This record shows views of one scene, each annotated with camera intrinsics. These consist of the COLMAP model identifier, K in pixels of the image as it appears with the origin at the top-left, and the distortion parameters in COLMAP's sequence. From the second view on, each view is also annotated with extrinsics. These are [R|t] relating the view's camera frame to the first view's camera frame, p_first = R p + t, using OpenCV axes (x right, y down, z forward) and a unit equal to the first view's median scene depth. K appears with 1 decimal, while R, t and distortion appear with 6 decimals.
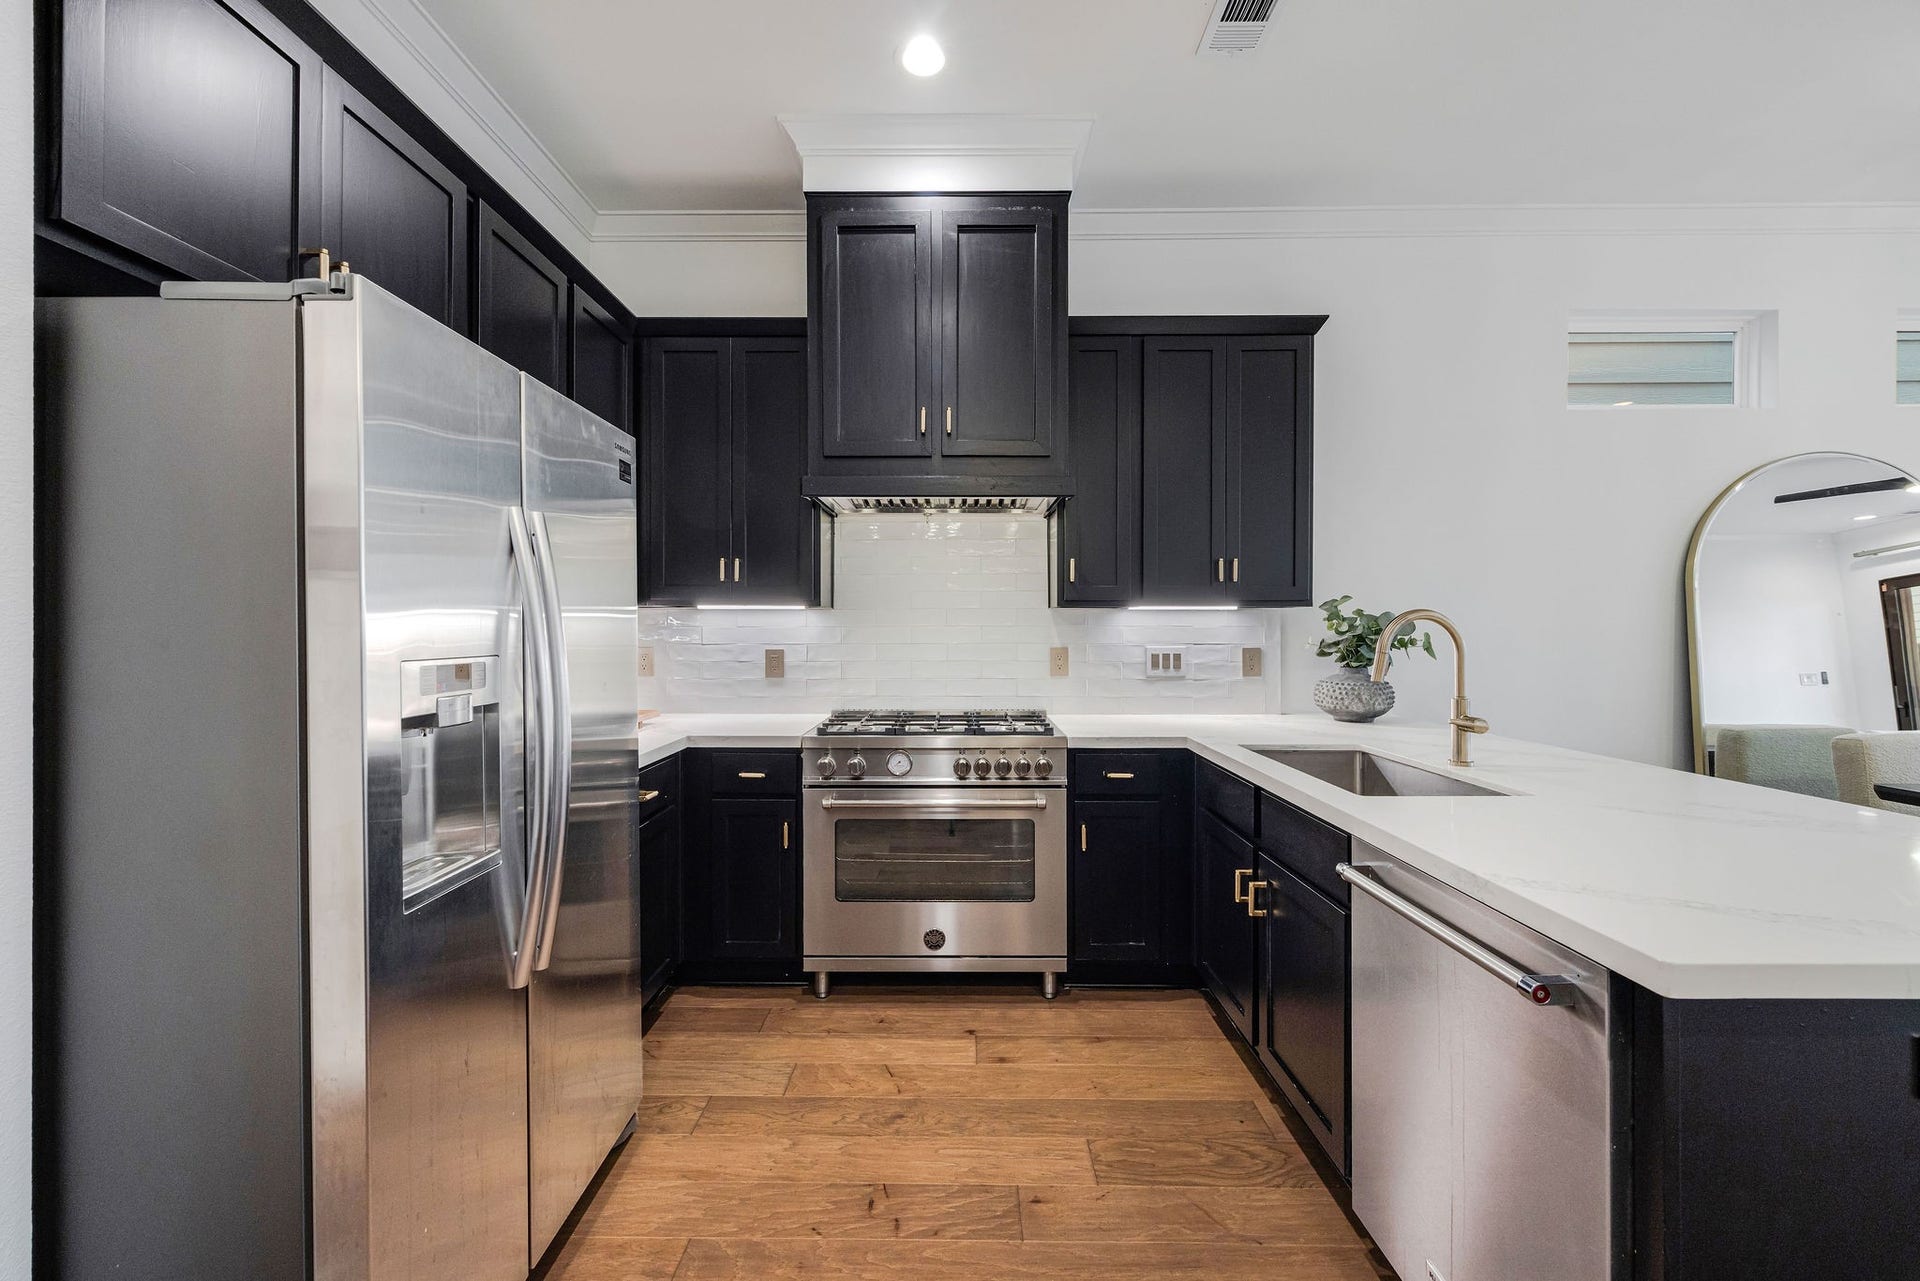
lens RADIAL K [[767.0, 0, 955.4], [0, 767.0, 621.0], [0, 0, 1]] dist [-0.001978, -0.000102]
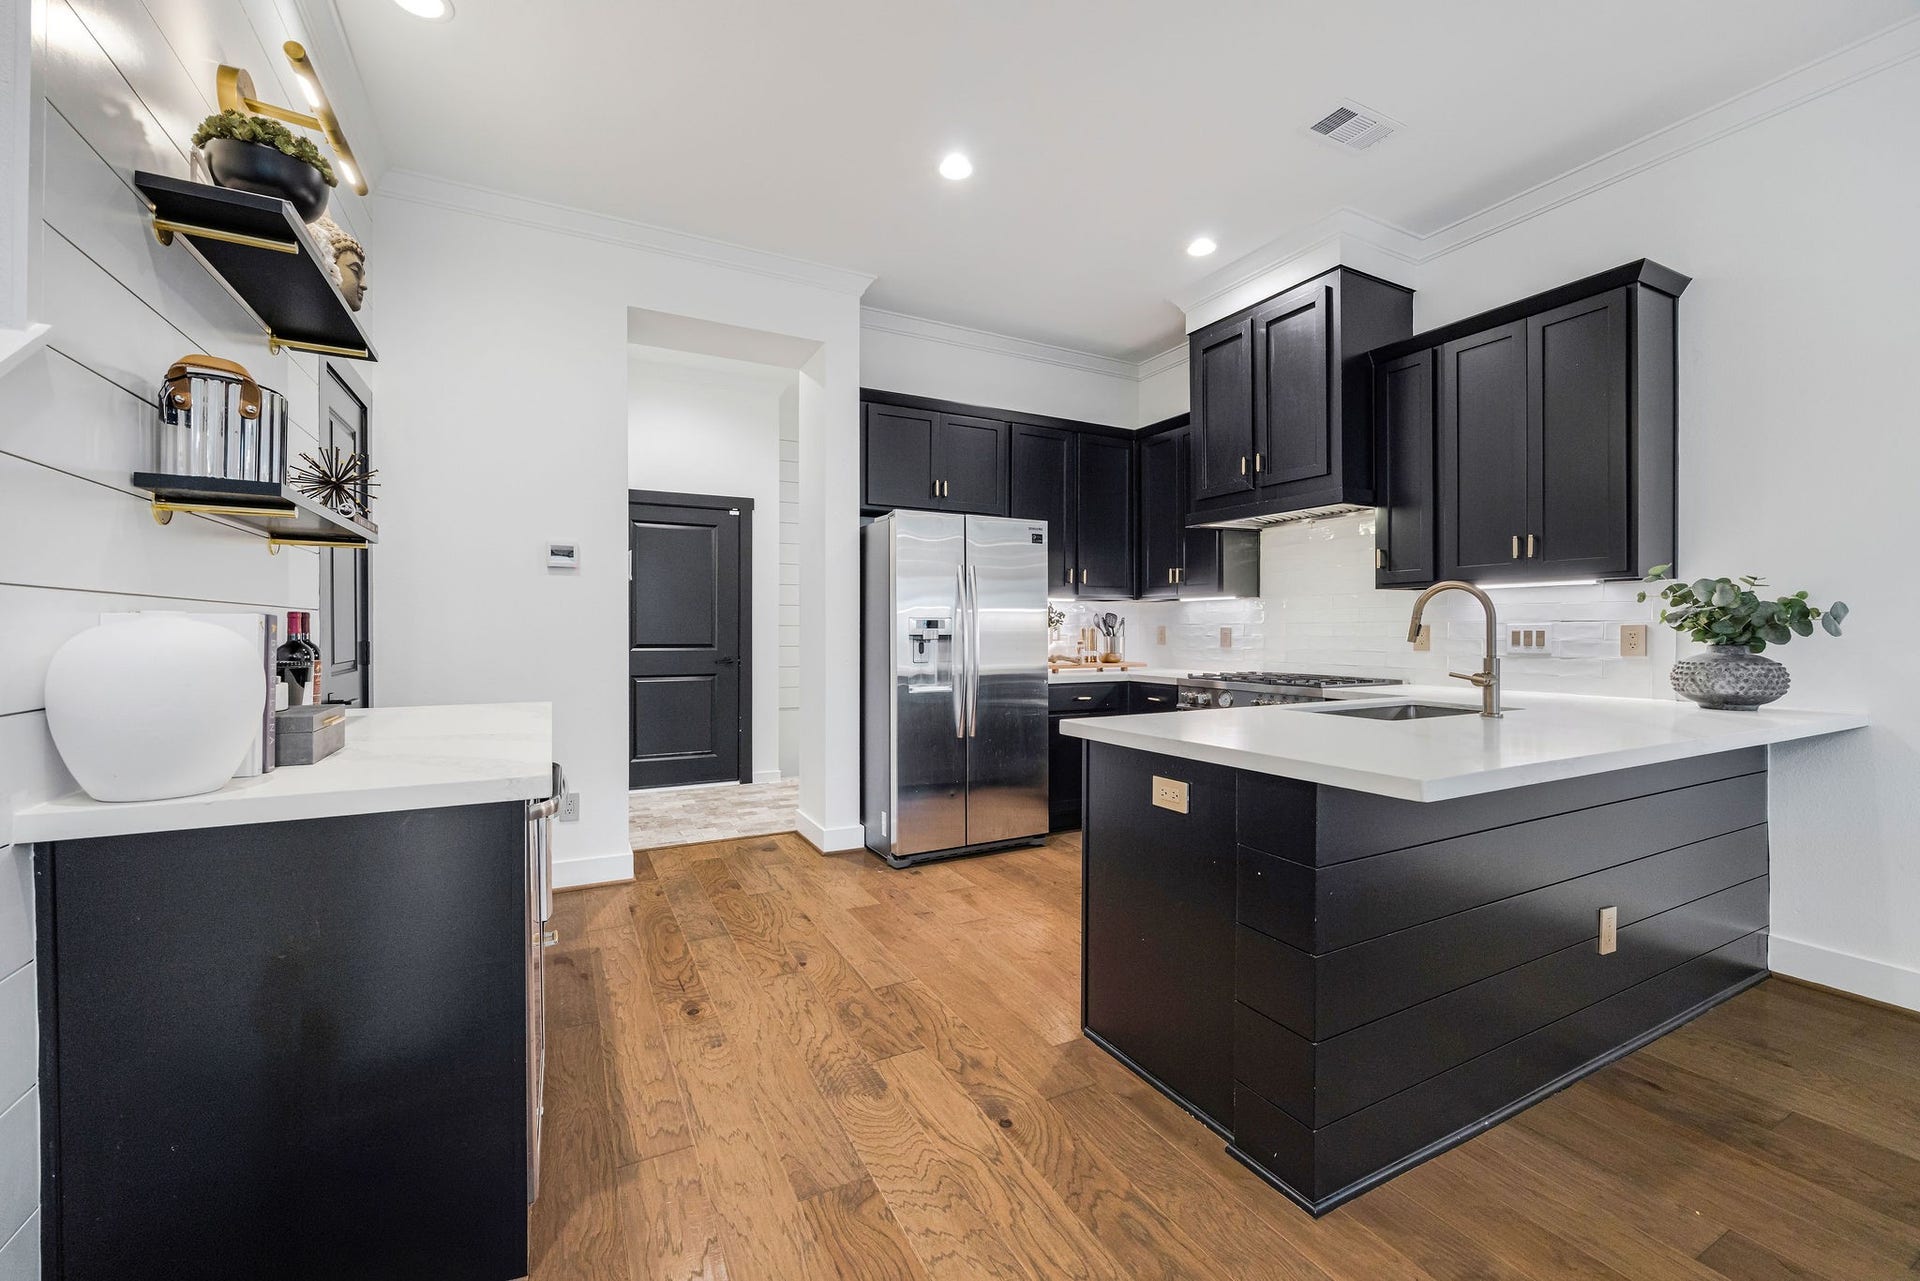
lens RADIAL K [[767.0, 0, 955.4], [0, 767.0, 621.0], [0, 0, 1]] dist [-0.001978, -0.000102]
pose [[0.475639, -0.009728, -0.879587, 0.936019], [0.007028, 0.999949, -0.007258, 0.036621], [0.879612, -0.002730, 0.475683, -0.167216]]
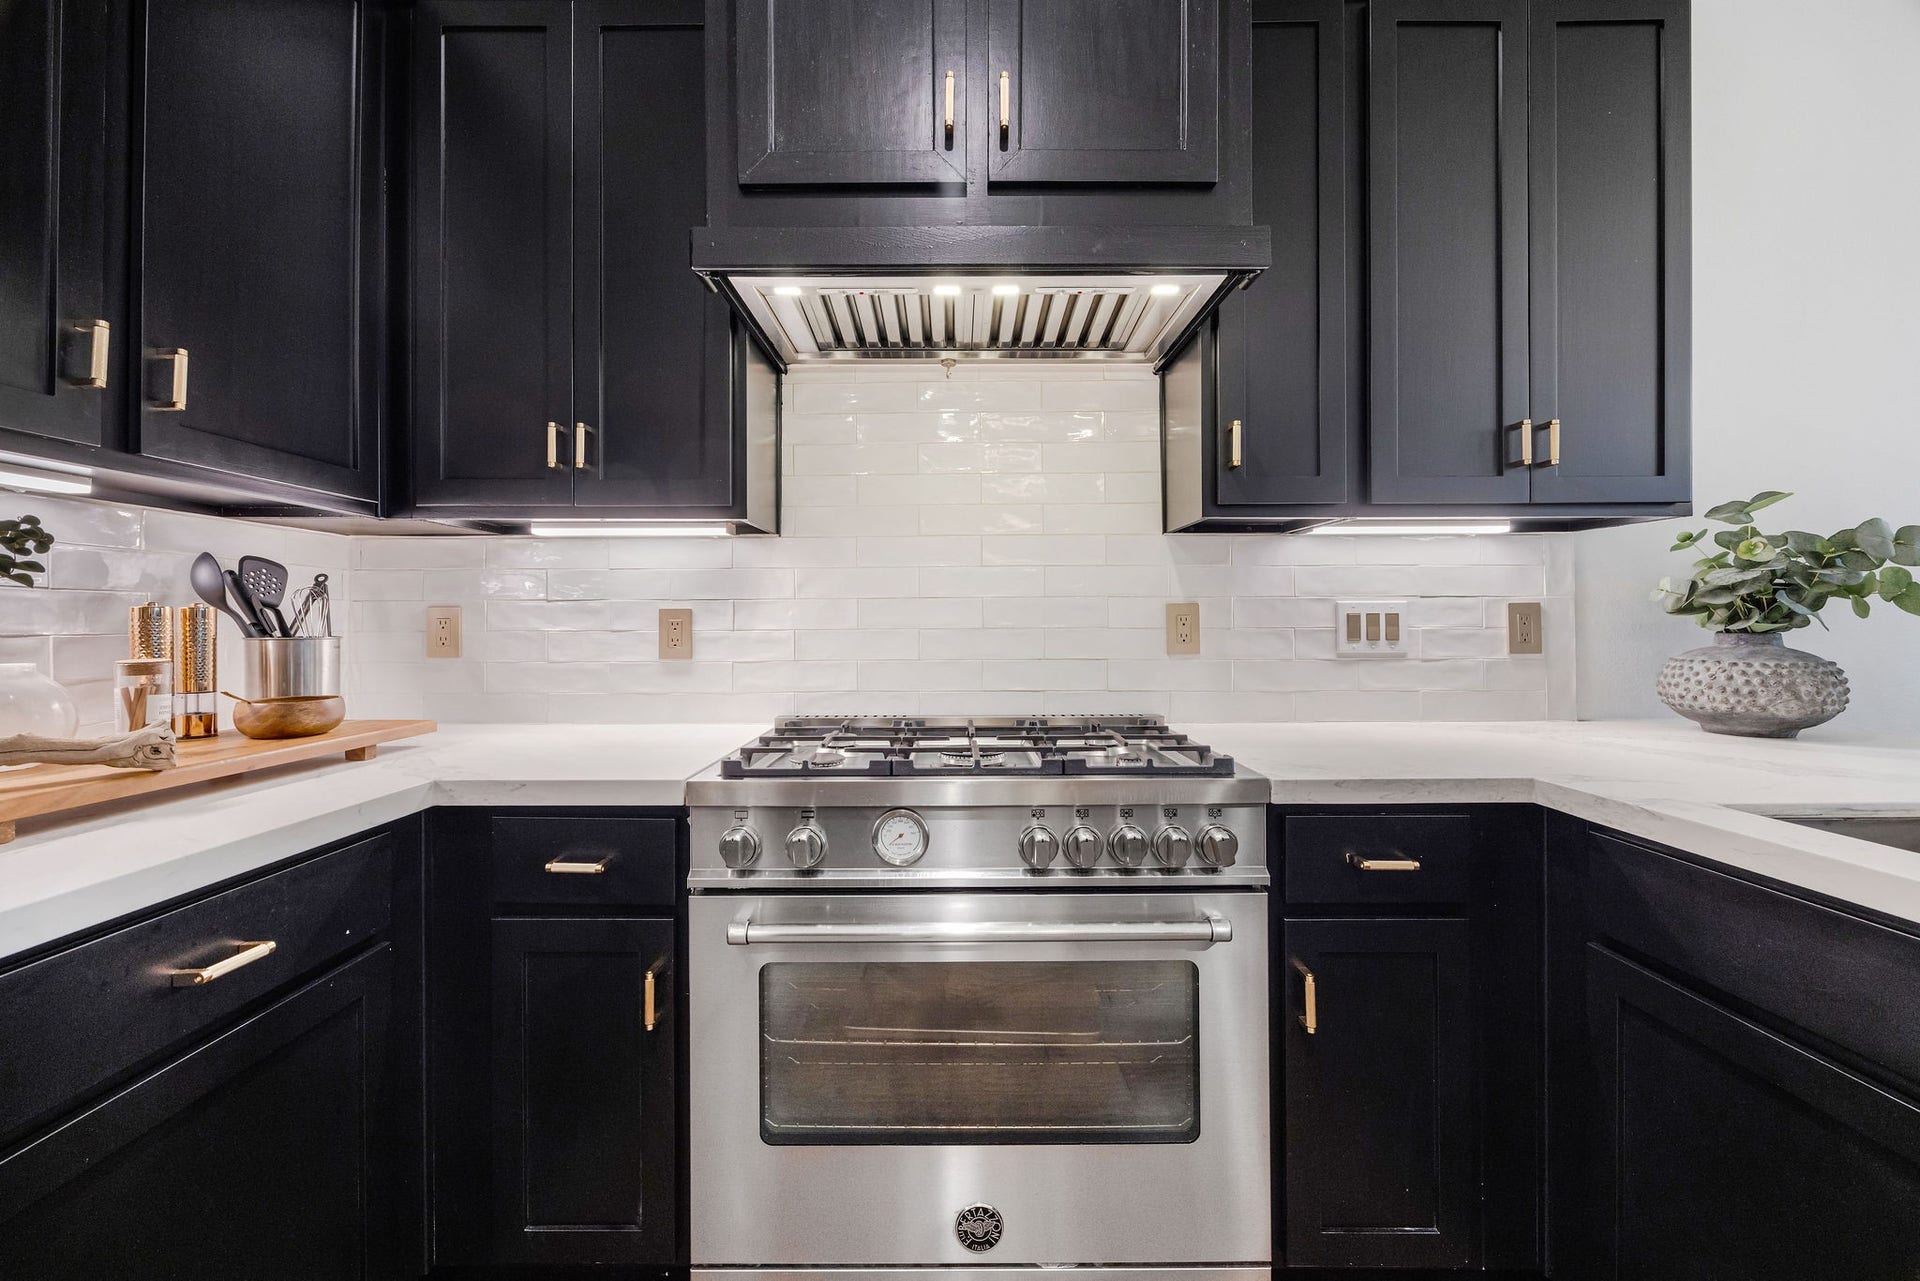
lens RADIAL K [[767.0, 0, 955.4], [0, 767.0, 621.0], [0, 0, 1]] dist [-0.001978, -0.000102]
pose [[0.999988, -0.003986, 0.002706, -0.038578], [0.003962, 0.999954, 0.008697, 0.048760], [-0.002740, -0.008686, 0.999959, 0.510207]]
